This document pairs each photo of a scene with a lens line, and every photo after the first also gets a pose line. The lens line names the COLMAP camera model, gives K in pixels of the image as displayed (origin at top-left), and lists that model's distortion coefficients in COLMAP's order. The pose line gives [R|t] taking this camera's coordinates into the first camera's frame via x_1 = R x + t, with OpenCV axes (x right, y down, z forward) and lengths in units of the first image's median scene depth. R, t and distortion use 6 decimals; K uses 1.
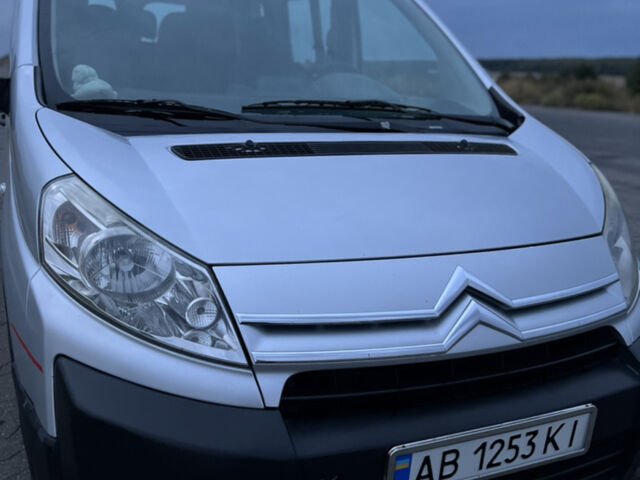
lens RADIAL K [[477.8, 0, 318.5], [0, 477.8, 238.6], [0, 0, 1]] dist [0.072389, -0.072060]
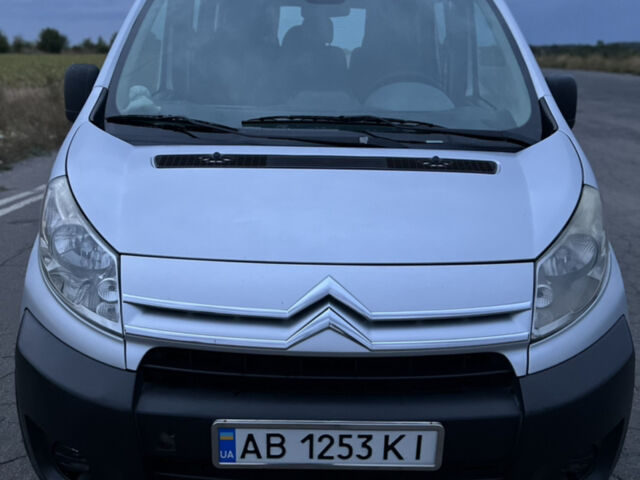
lens RADIAL K [[477.8, 0, 318.5], [0, 477.8, 238.6], [0, 0, 1]] dist [0.072389, -0.072060]
pose [[0.952414, 0.082462, -0.293442, 0.577485], [-0.082268, 0.996525, 0.013024, -0.039954], [0.293497, 0.011736, 0.955888, -0.057030]]
